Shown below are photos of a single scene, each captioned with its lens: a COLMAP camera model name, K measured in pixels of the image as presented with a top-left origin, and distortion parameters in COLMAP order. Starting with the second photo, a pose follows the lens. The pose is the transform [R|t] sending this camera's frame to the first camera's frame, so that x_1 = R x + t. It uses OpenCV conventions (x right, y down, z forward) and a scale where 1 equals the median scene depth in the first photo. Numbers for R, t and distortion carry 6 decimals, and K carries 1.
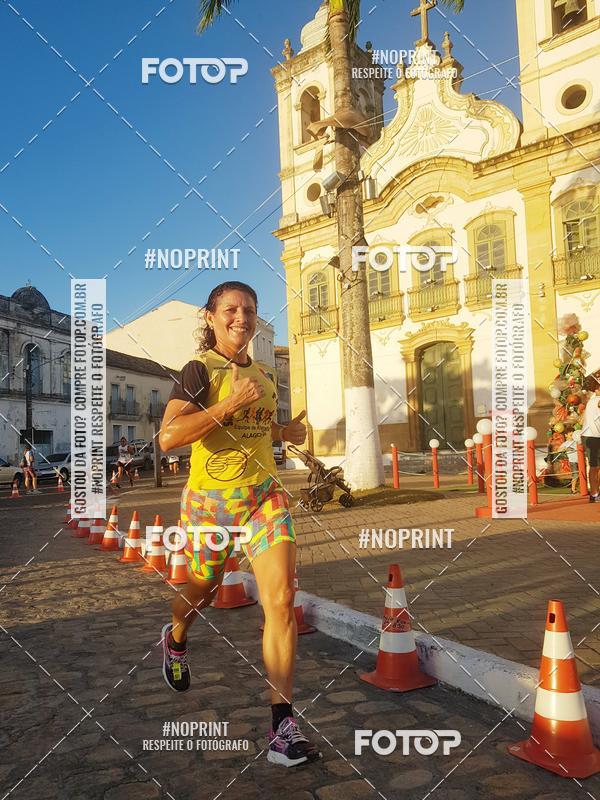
lens RADIAL K [[675.6, 0, 294.0], [0, 675.6, 396.0], [0, 0, 1]] dist [0.116450, -0.190441]
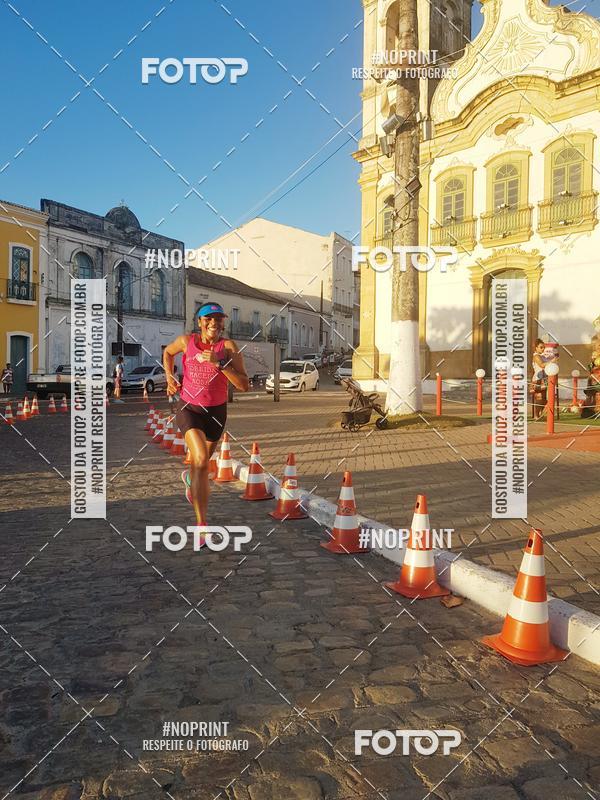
lens RADIAL K [[722.6, 0, 302.0], [0, 722.6, 419.3], [0, 0, 1]] dist [0.094175, -0.197894]
pose [[0.990956, 0.044193, -0.126698, 0.062761], [-0.023636, 0.986935, 0.159376, -0.026610], [0.132086, -0.154940, 0.979054, -0.126847]]
